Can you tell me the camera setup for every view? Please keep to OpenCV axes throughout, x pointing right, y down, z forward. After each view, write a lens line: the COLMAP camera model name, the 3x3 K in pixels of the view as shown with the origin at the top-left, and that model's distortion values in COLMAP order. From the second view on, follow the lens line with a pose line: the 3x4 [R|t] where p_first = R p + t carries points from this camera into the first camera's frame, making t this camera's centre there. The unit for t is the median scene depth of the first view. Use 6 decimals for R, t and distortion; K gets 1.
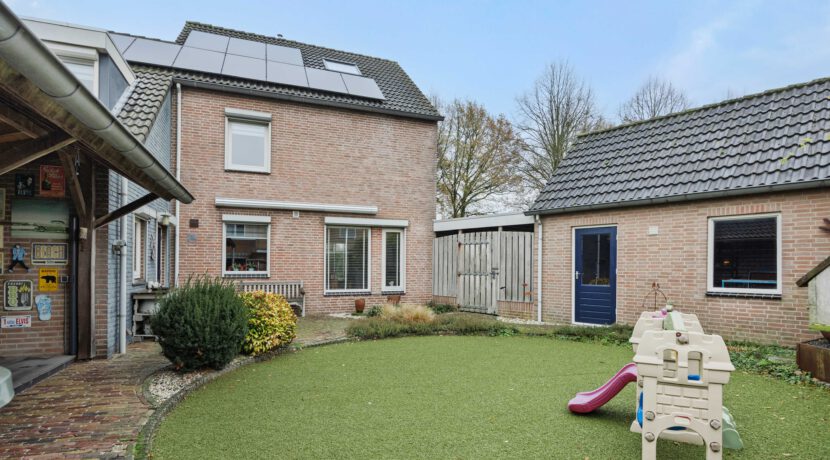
lens RADIAL K [[425.2, 0, 416.0], [0, 425.2, 264.3], [0, 0, 1]] dist [-0.000761, -0.000070]
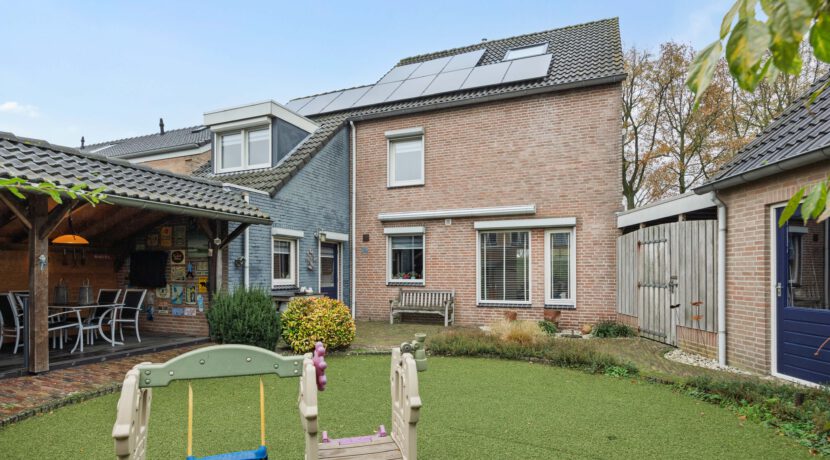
lens RADIAL K [[443.9, 0, 404.0], [0, 443.9, 271.3], [0, 0, 1]] dist [0.000525, 0.000342]
pose [[0.712421, -0.007599, -0.701711, 0.375149], [0.006689, 0.999969, -0.004037, 0.000009], [0.701721, -0.001817, 0.712450, 0.198522]]
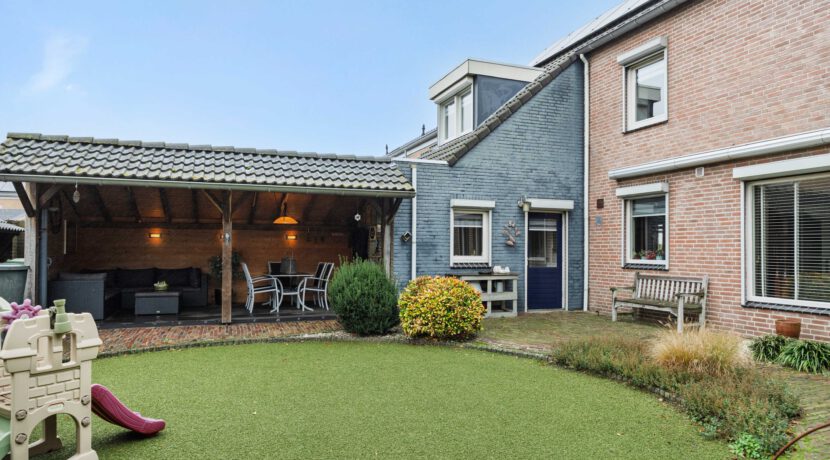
lens RADIAL K [[522.8, 0, 416.3], [0, 522.8, 241.9], [0, 0, 1]] dist [-0.004131, 0.000450]
pose [[-0.007292, -0.019487, -0.999784, 0.514799], [-0.003253, 0.999805, -0.019464, 0.003689], [0.999968, 0.003110, -0.007354, 0.593441]]
